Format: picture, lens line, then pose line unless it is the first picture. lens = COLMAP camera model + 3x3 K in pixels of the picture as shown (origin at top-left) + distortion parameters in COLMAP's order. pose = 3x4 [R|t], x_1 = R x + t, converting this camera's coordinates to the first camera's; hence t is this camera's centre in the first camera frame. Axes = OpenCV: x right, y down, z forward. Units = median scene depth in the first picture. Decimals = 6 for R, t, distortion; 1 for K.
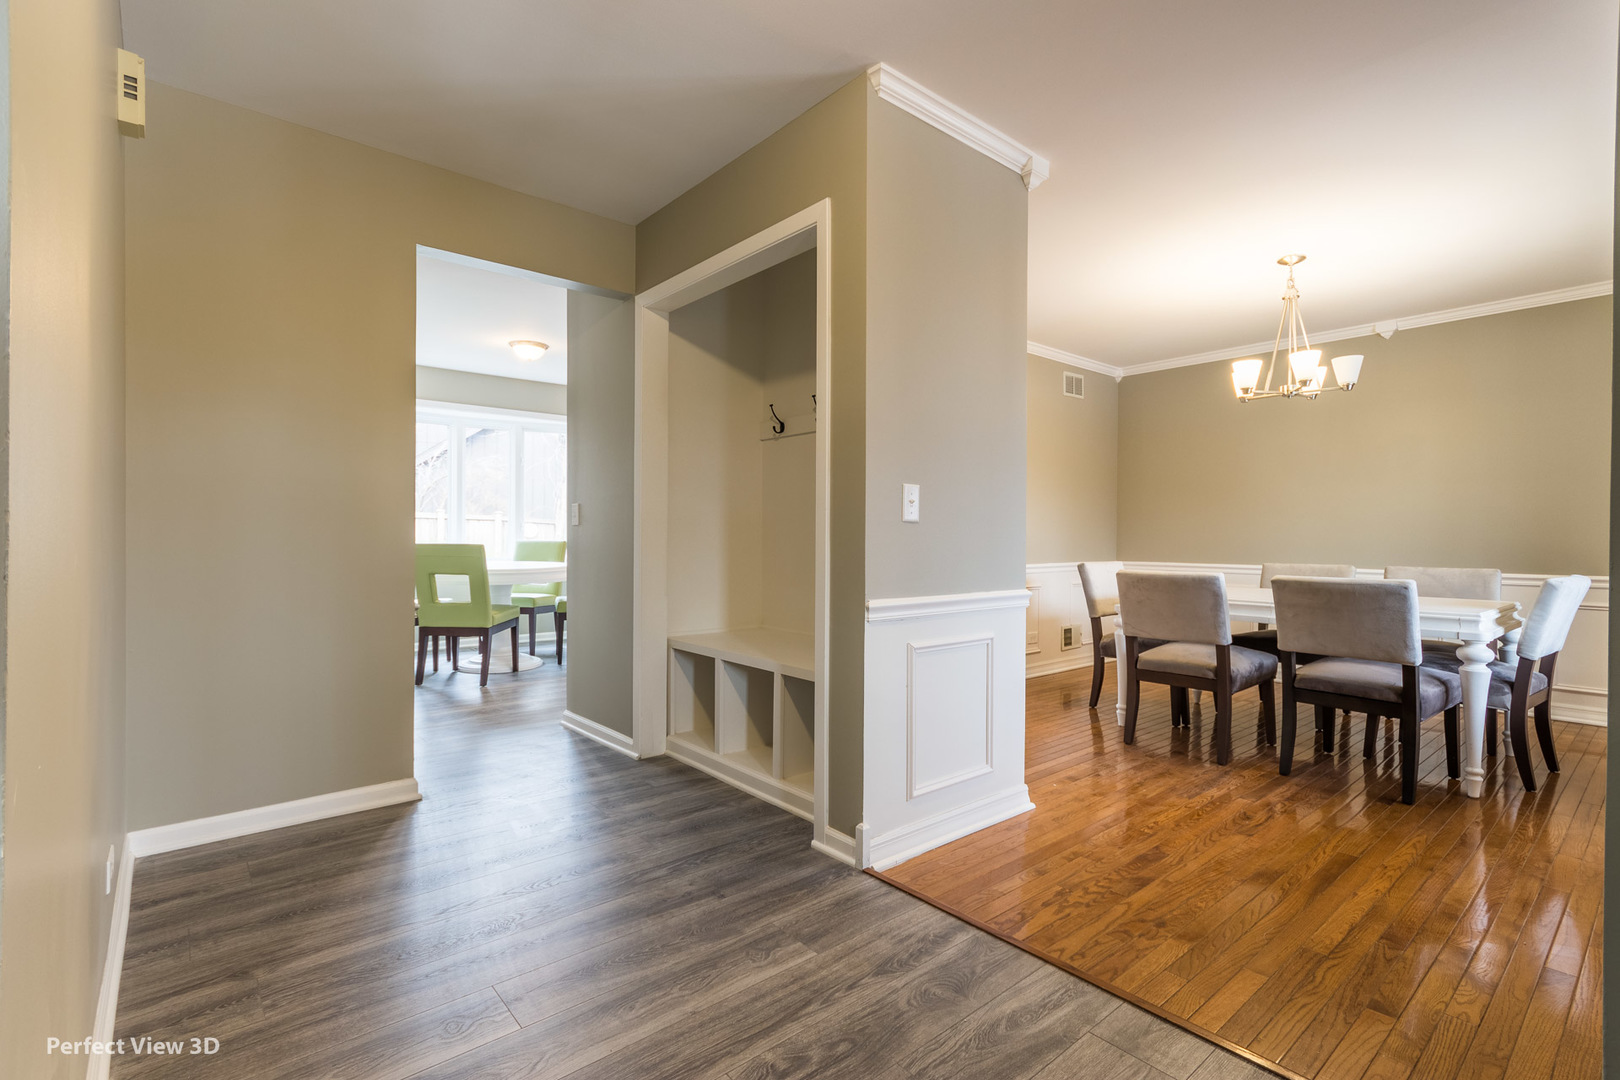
lens RADIAL K [[762.9, 0, 801.5], [0, 762.9, 536.4], [0, 0, 1]] dist [0.009189, -0.000443]
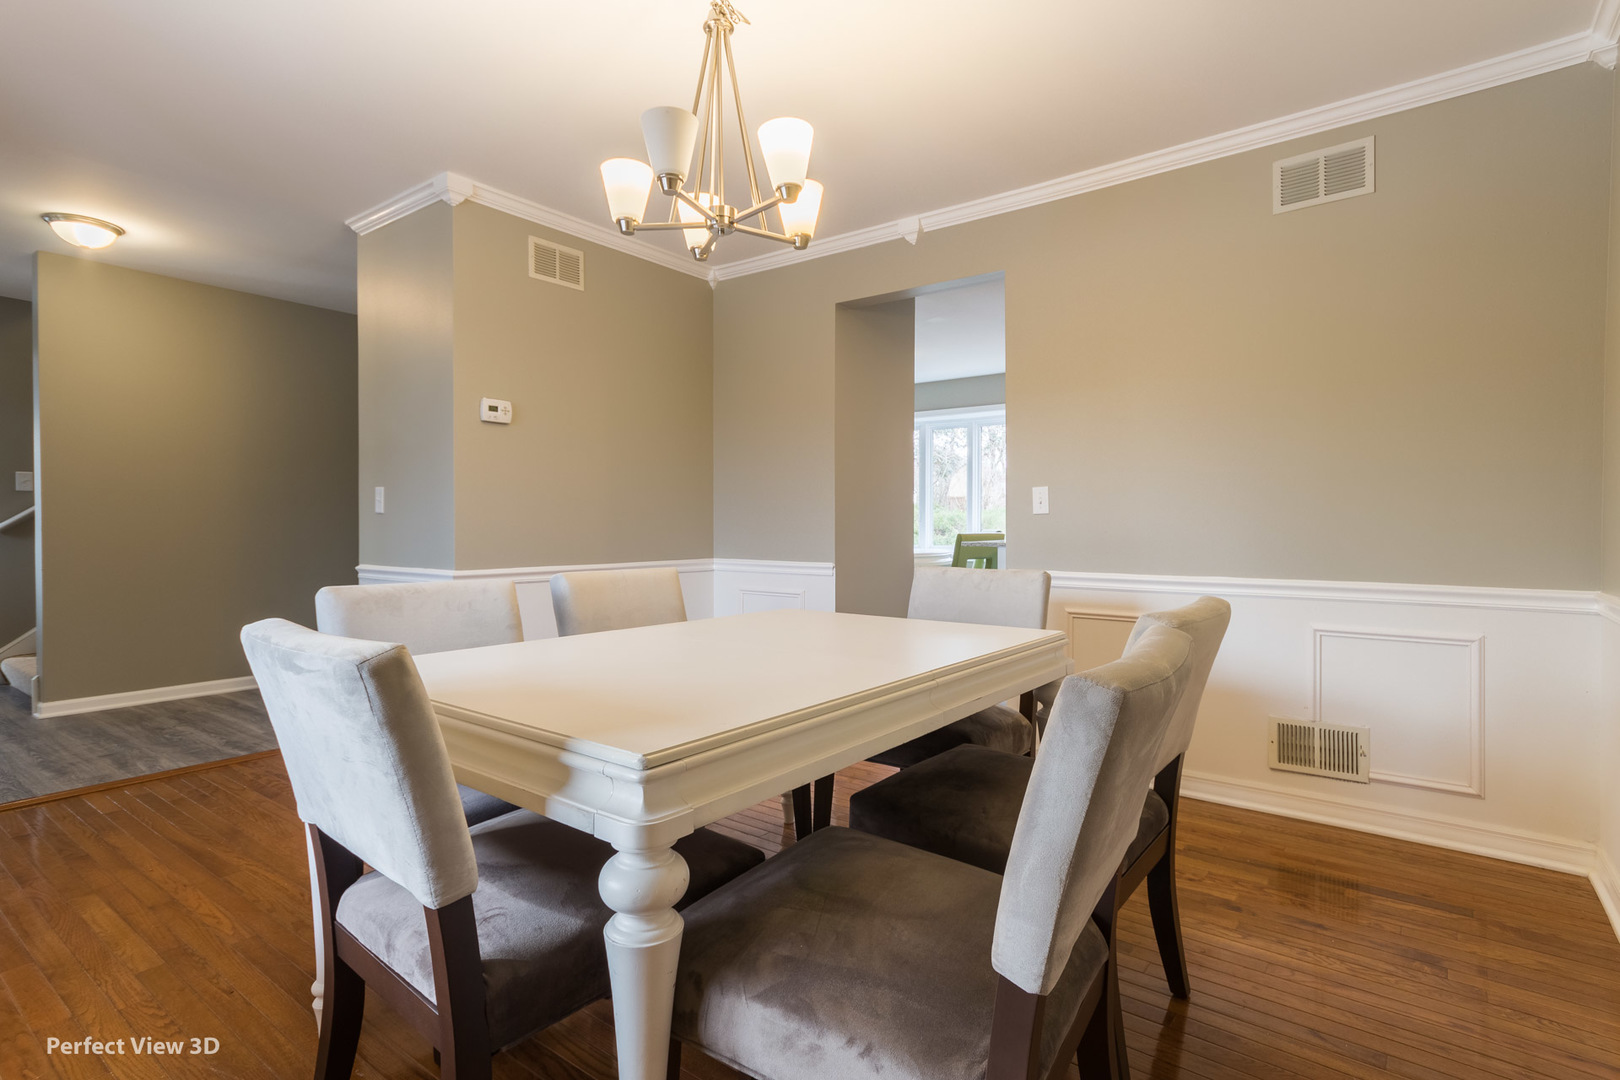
lens RADIAL K [[826.1, 0, 837.7], [0, 826.1, 524.0], [0, 0, 1]] dist [0.012946, 0.005104]
pose [[0.205434, -0.006533, -0.978649, 1.404060], [0.000782, 0.999978, -0.006511, 0.008192], [0.978671, 0.000573, 0.205435, 1.153098]]
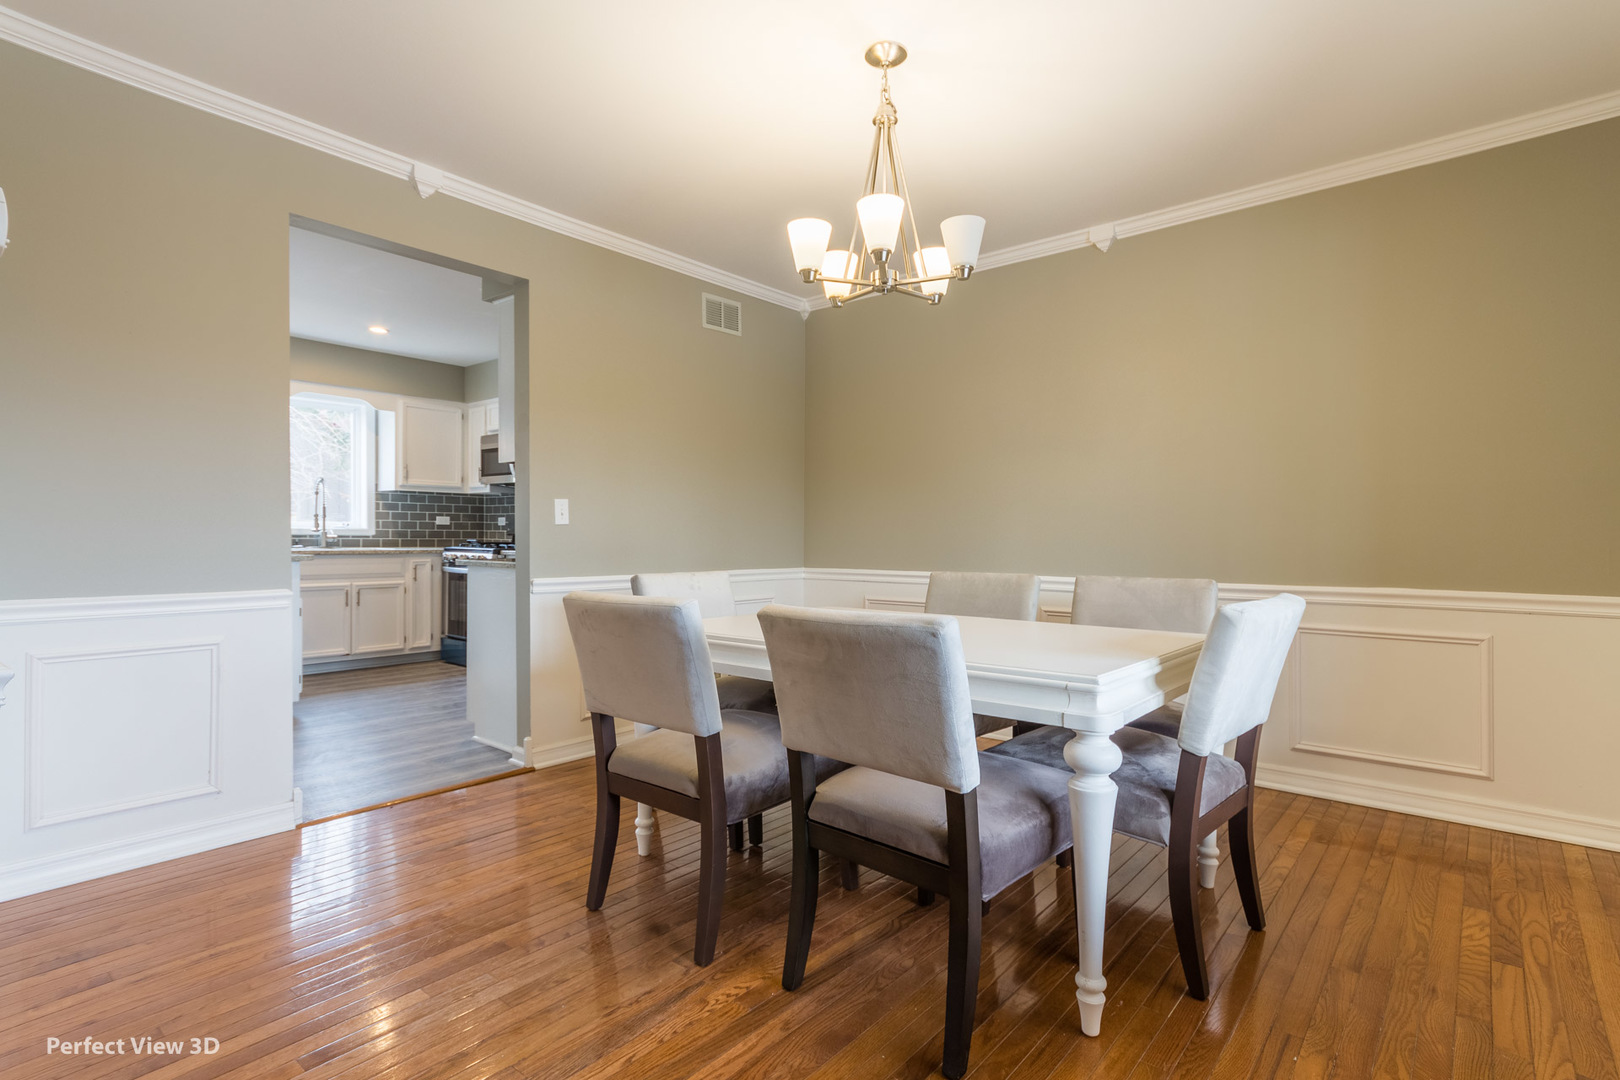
lens RADIAL K [[826.1, 0, 809.4], [0, 826.1, 540.1], [0, 0, 1]] dist [0.012946, 0.005104]
pose [[0.984551, -0.004454, 0.175042, 0.553093], [0.003733, 0.999983, 0.004448, 0.005562], [-0.175059, -0.003726, 0.984551, 0.453140]]
